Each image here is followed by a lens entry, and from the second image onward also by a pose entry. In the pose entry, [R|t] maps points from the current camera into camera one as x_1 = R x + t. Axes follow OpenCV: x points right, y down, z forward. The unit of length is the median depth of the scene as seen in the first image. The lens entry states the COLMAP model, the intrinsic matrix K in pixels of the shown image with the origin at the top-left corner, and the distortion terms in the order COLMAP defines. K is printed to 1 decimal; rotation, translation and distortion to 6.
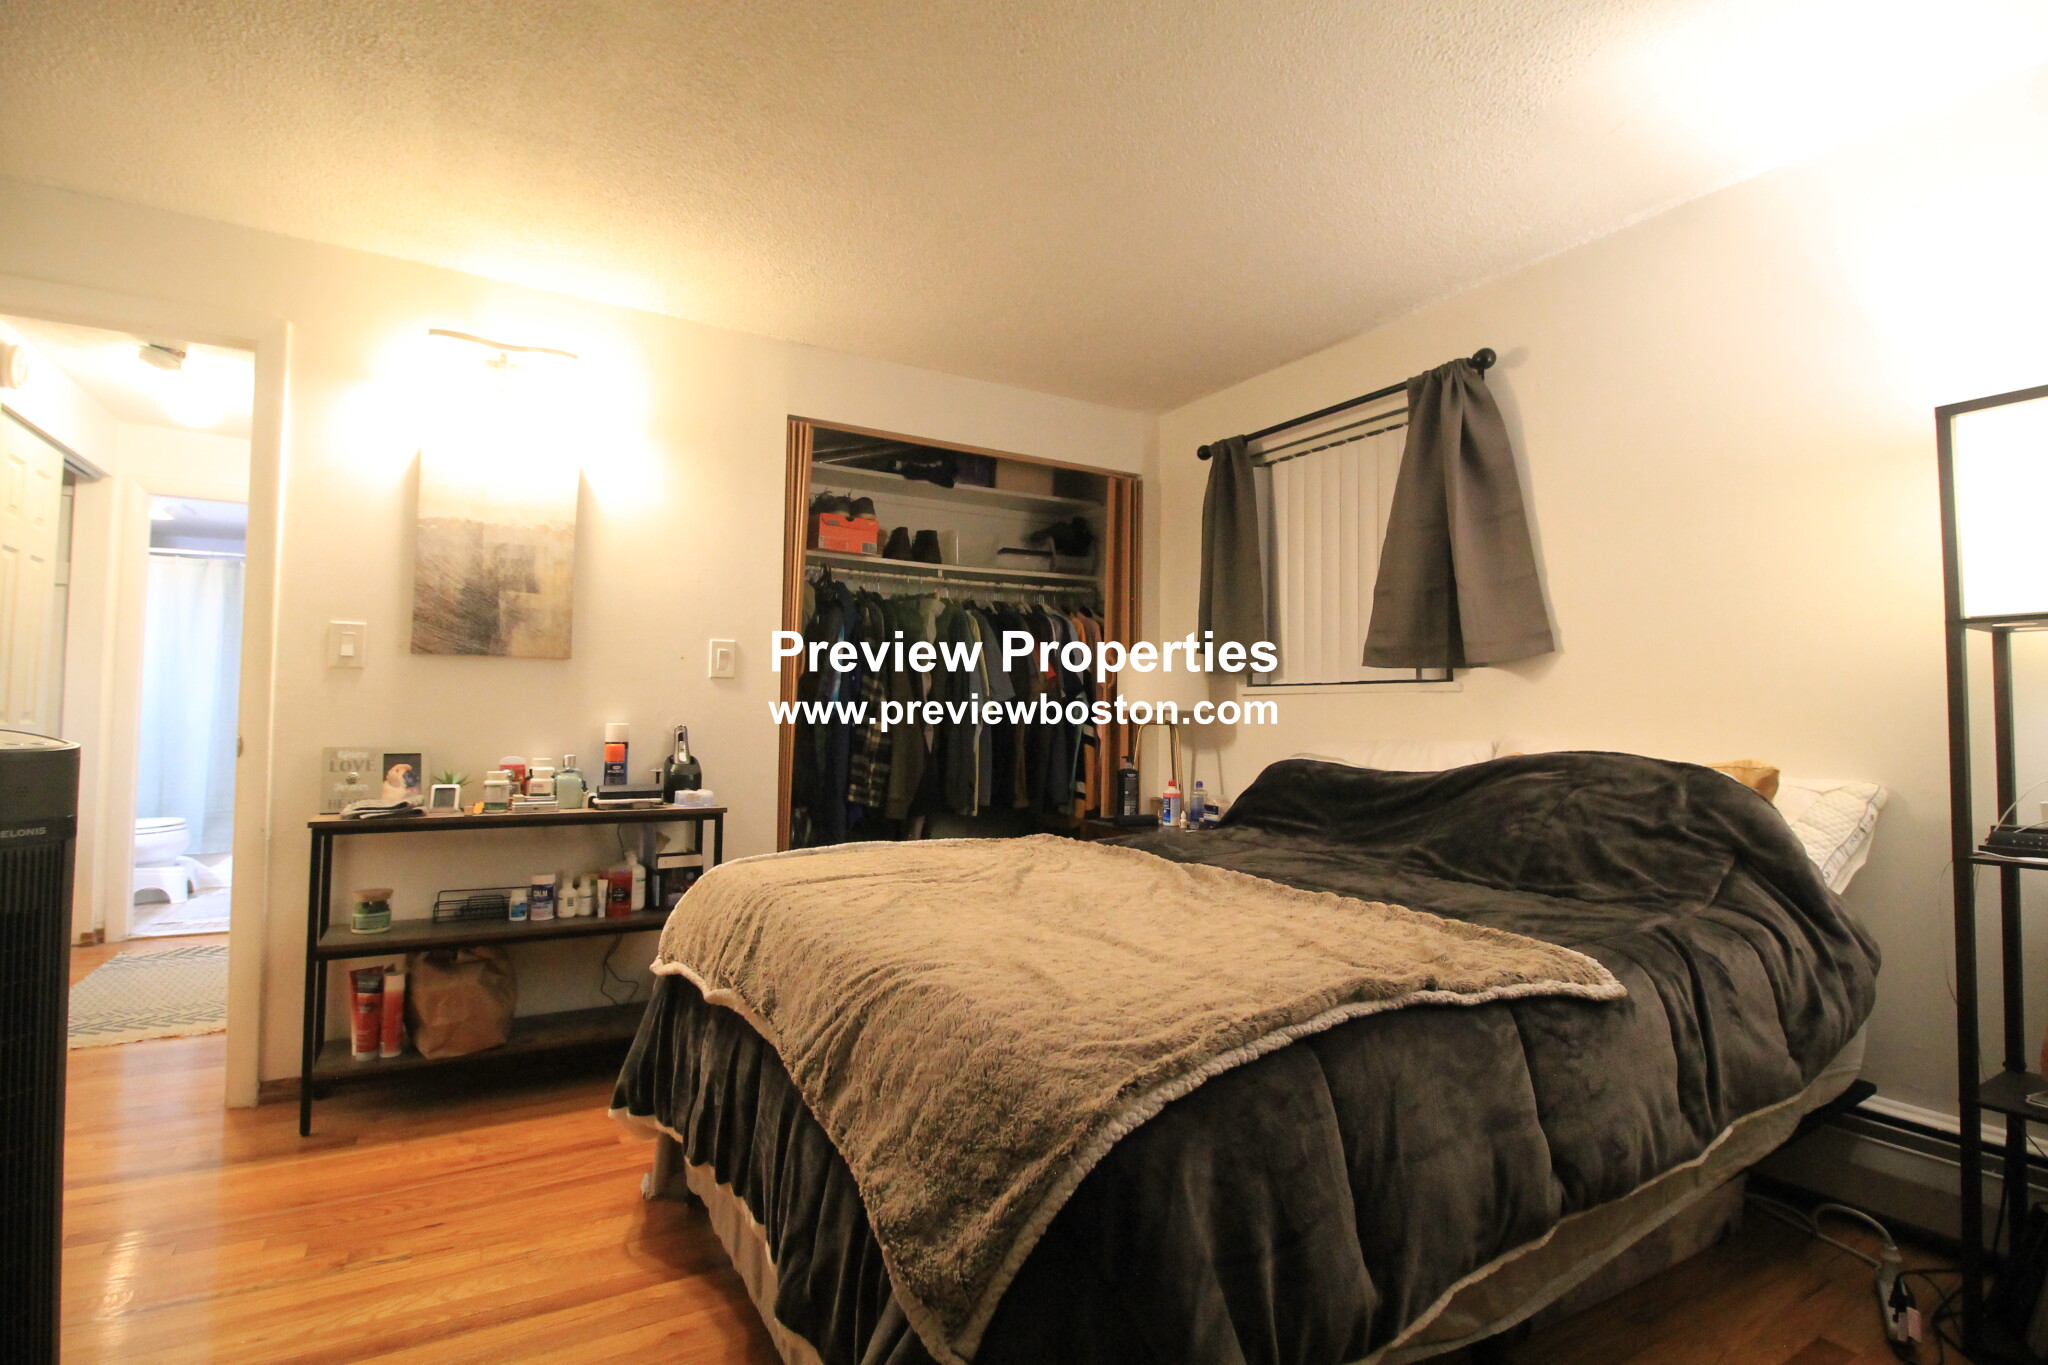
lens RADIAL K [[966.6, 0, 1024.0], [0, 966.6, 682.5], [0, 0, 1]] dist [-0.000068, -0.000001]
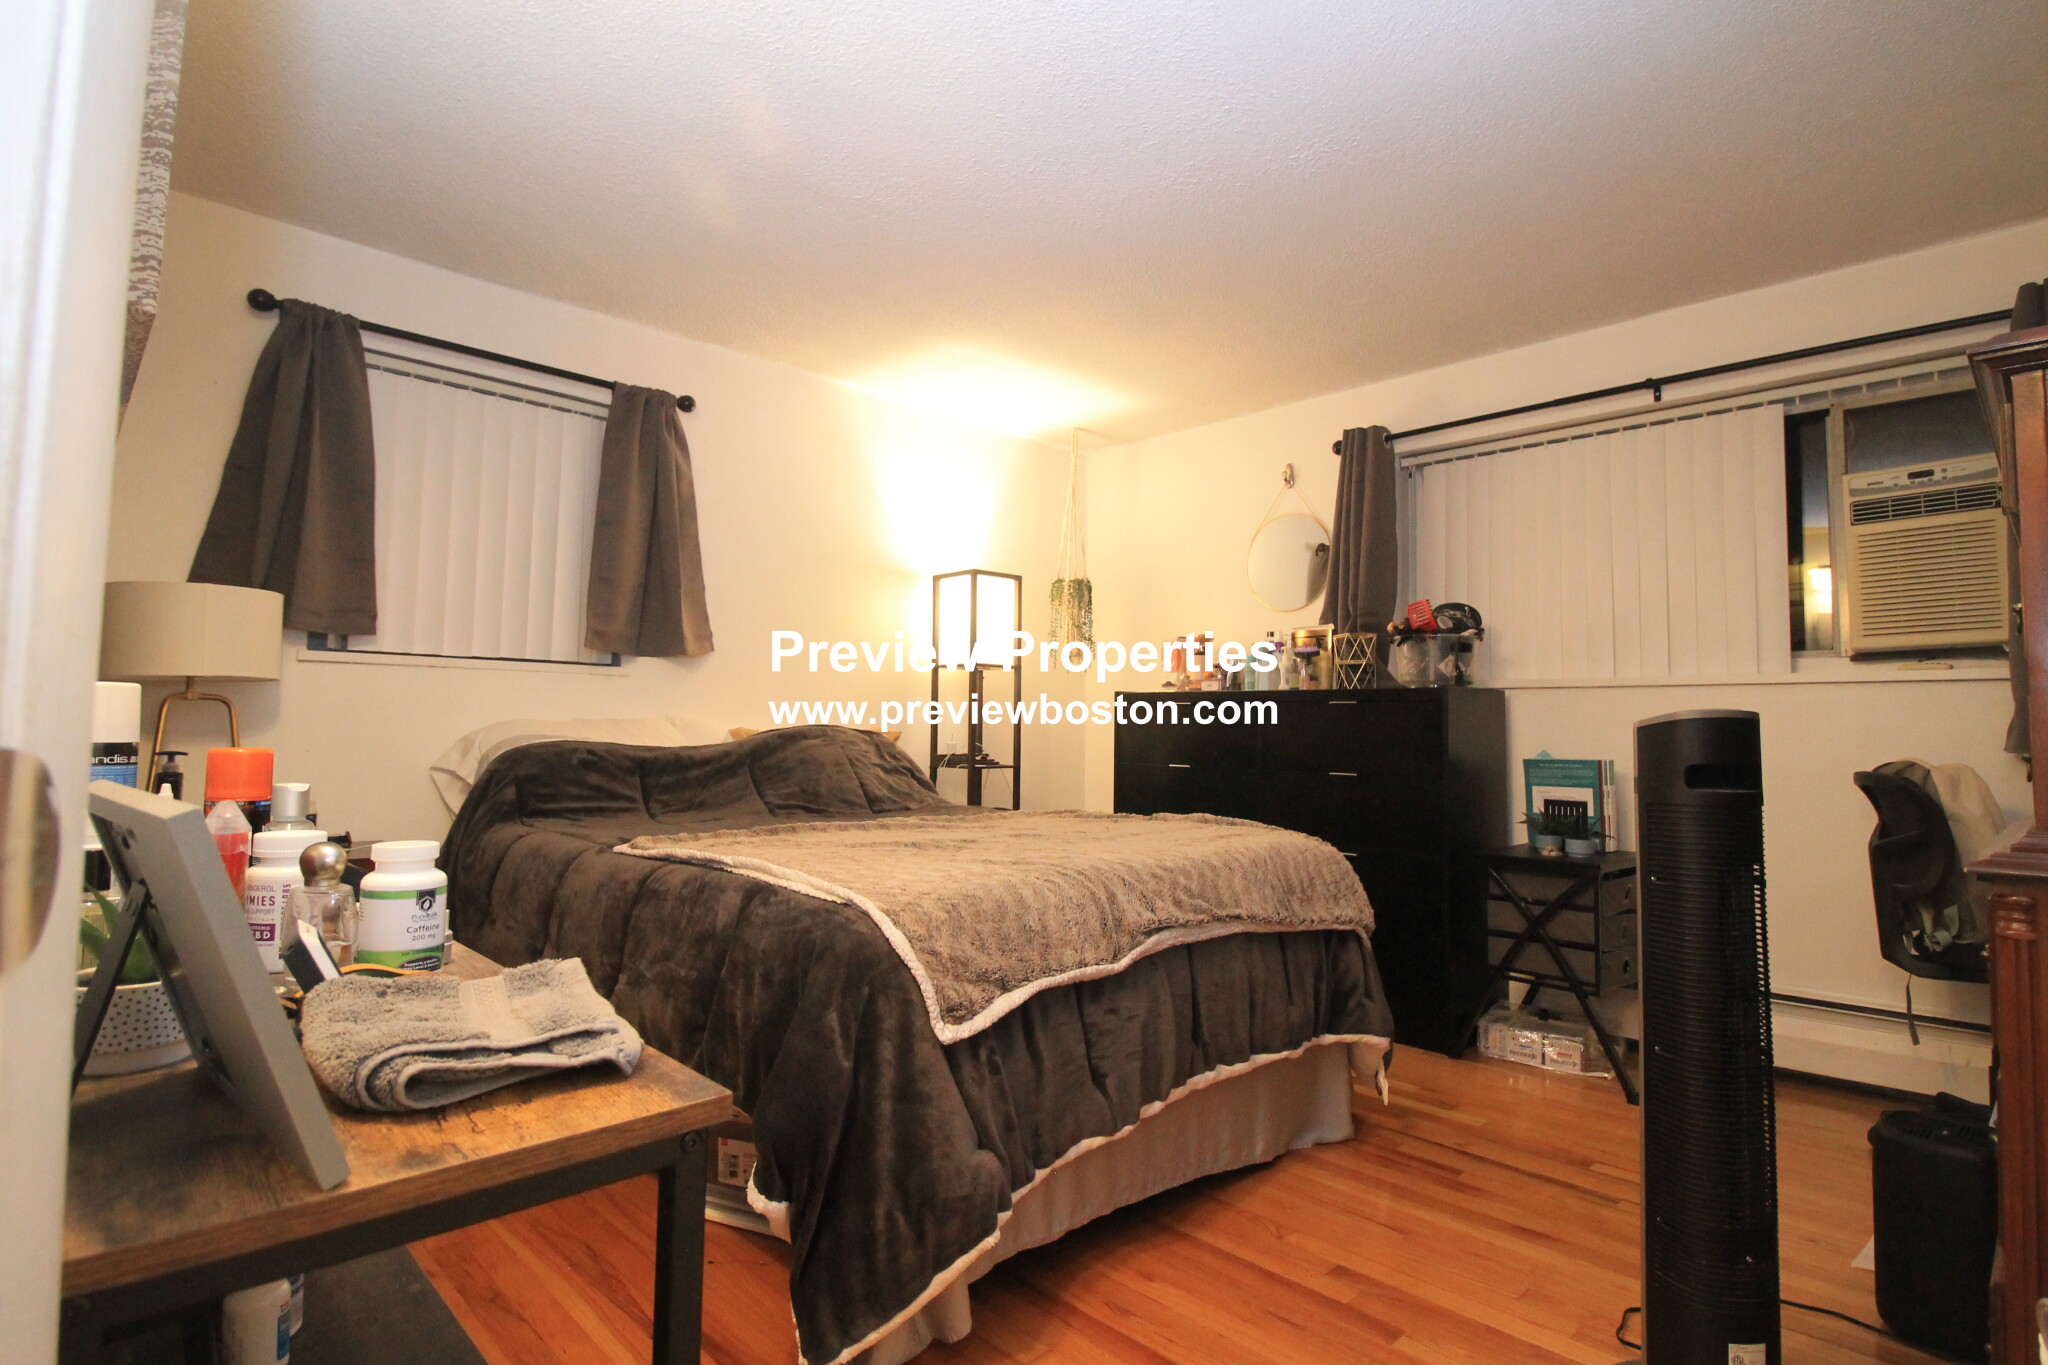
lens RADIAL K [[1049.0, 0, 1024.0], [0, 1049.0, 682.5], [0, 0, 1]] dist [0.000099, 0.000006]
pose [[-0.219060, 0.022702, 0.975447, -0.826031], [-0.052407, 0.998012, -0.034996, 0.035009], [-0.974303, -0.058786, -0.217435, 0.796915]]
